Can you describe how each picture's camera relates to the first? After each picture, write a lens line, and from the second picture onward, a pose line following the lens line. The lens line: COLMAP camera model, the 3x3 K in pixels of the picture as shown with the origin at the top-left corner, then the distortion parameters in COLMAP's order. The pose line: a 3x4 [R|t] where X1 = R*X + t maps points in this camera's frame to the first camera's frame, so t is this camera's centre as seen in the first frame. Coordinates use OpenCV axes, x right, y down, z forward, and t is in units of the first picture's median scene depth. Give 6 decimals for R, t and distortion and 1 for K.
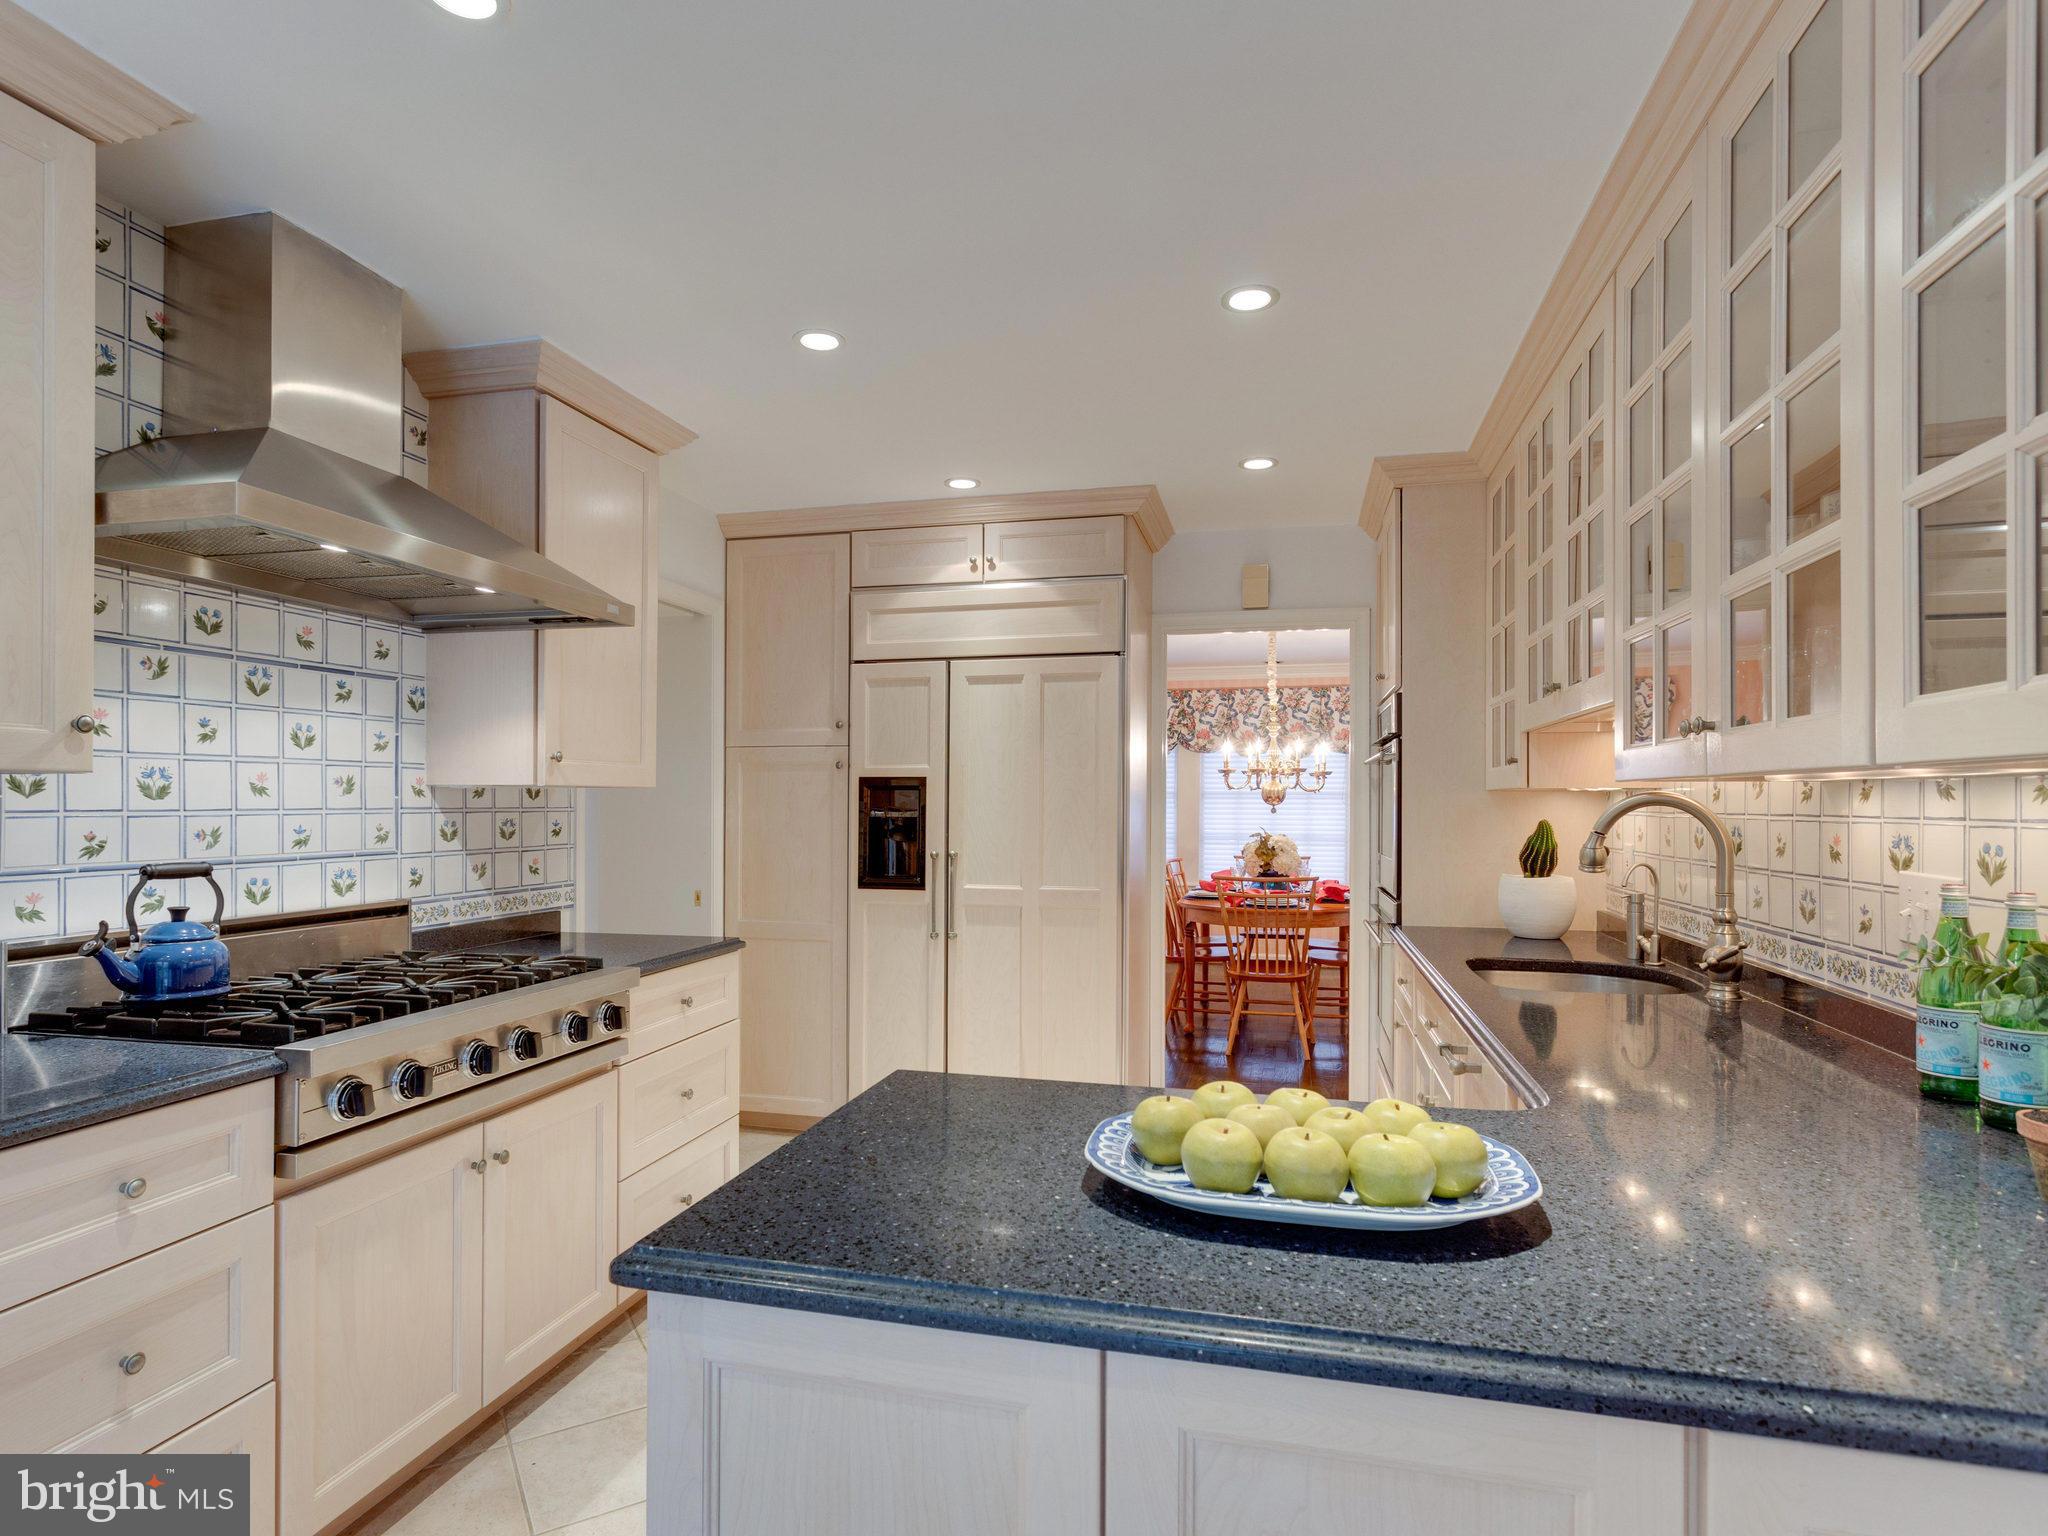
lens RADIAL K [[1119.2, 0, 1027.5], [0, 1119.2, 780.6], [0, 0, 1]] dist [0.001885, -0.000595]
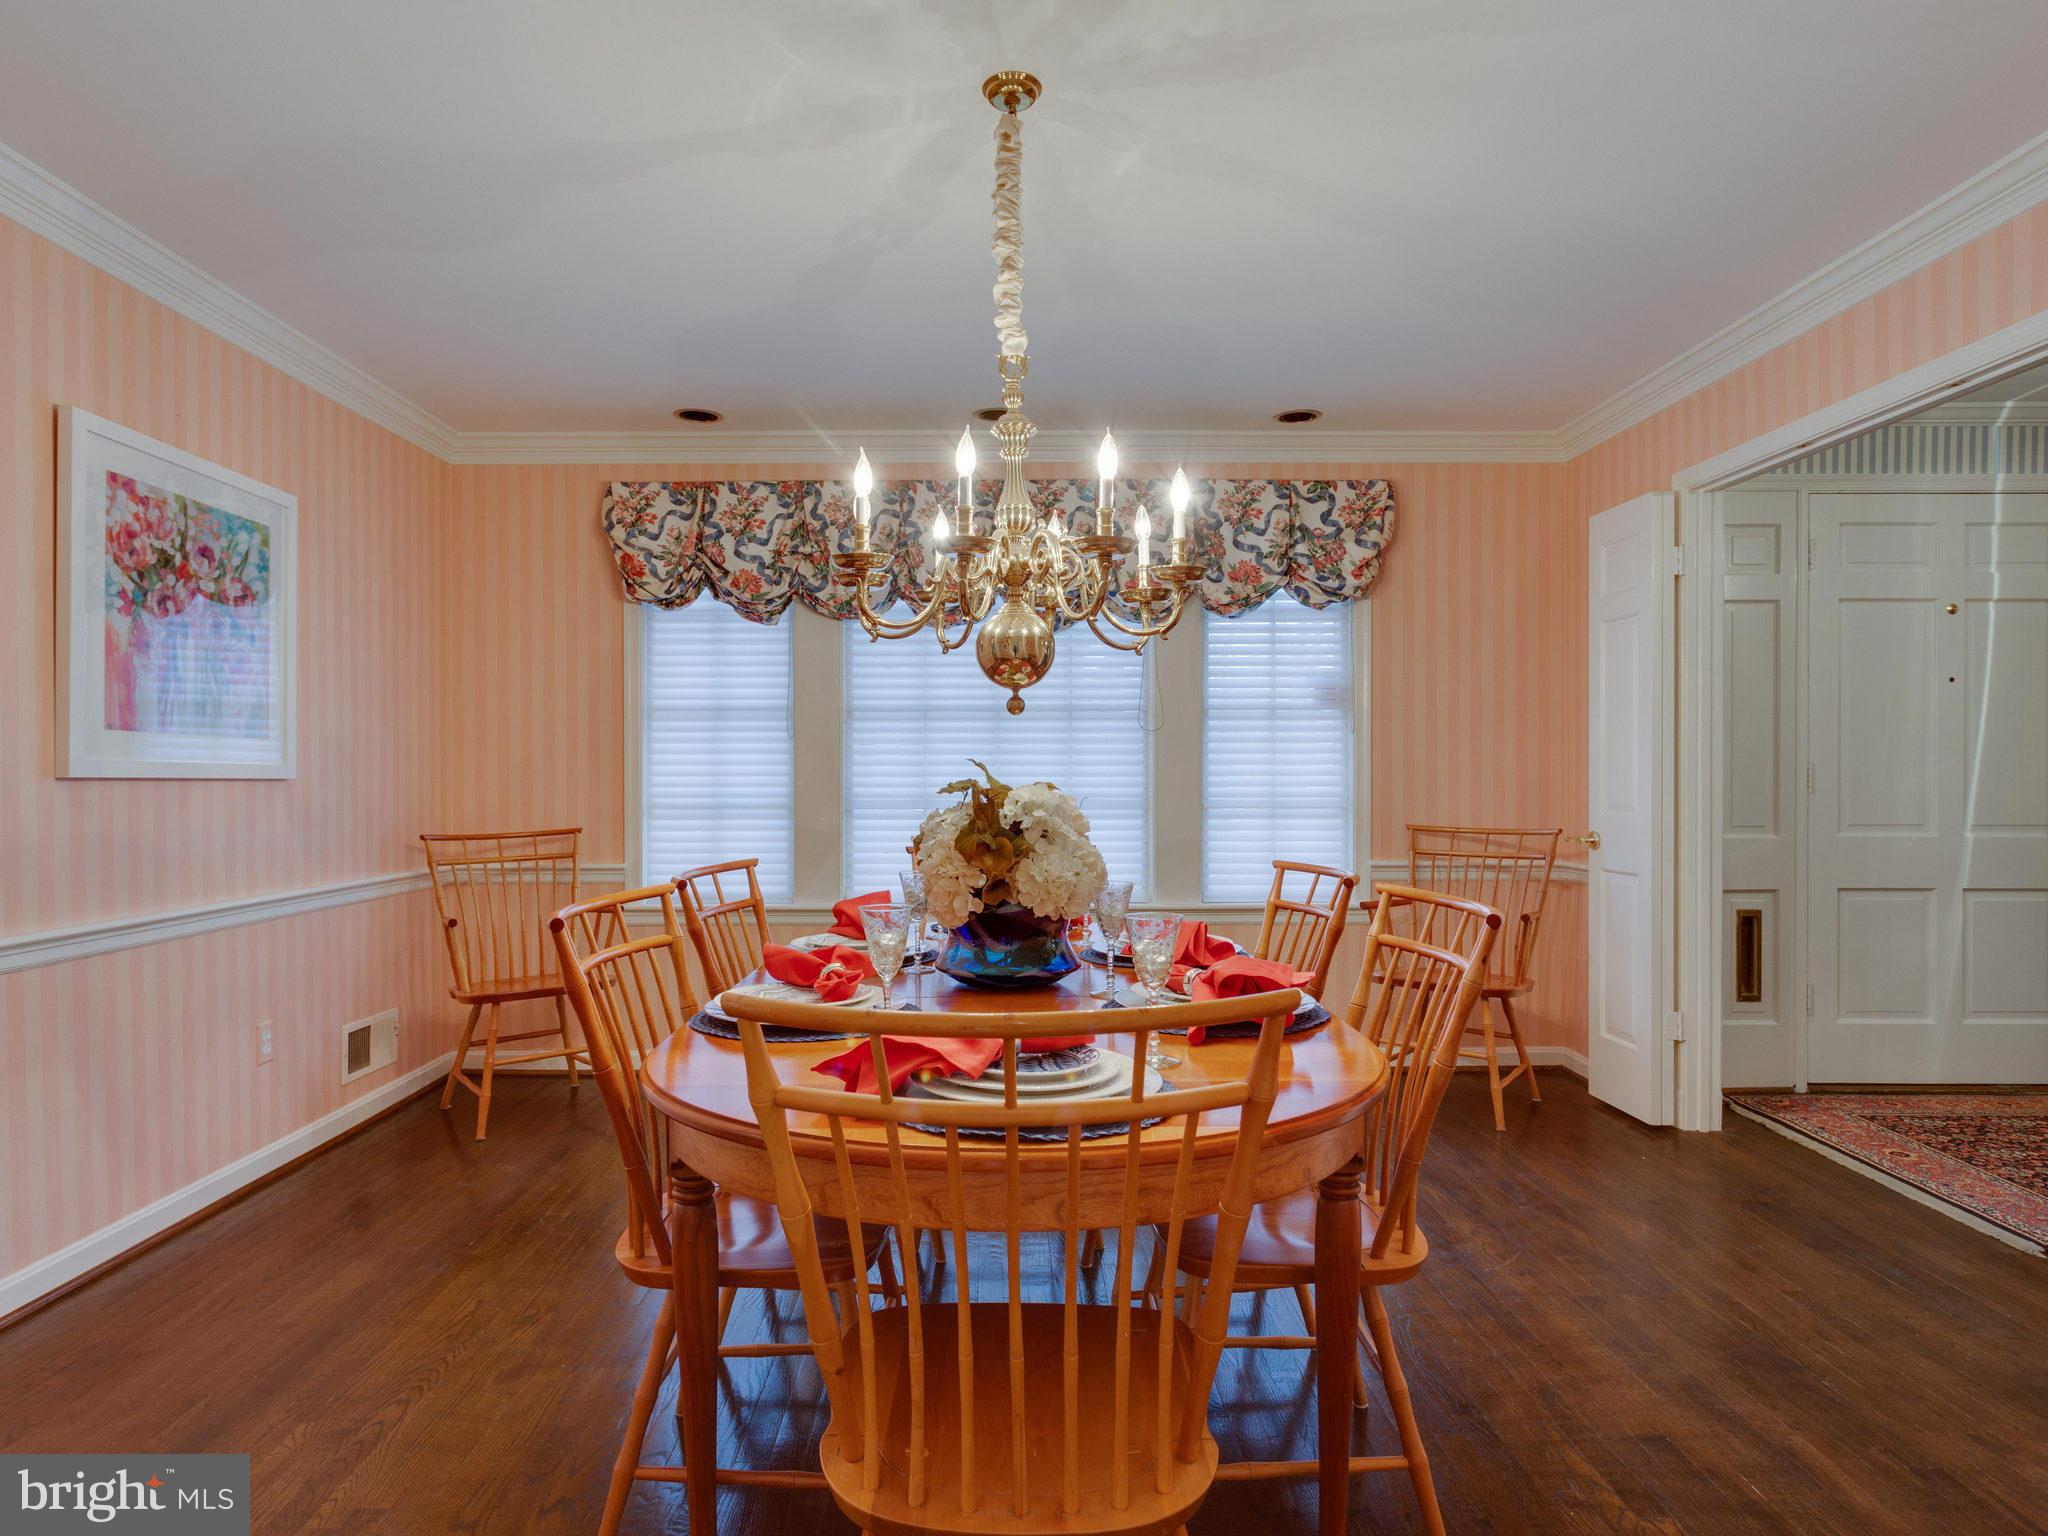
lens RADIAL K [[1119.2, 0, 1019.9], [0, 1119.2, 774.7], [0, 0, 1]] dist [0.001885, -0.000595]
pose [[0.967864, -0.003586, 0.251449, 0.144680], [-0.001201, 0.999821, 0.018884, 0.040164], [-0.251472, -0.018579, 0.967686, 0.705564]]
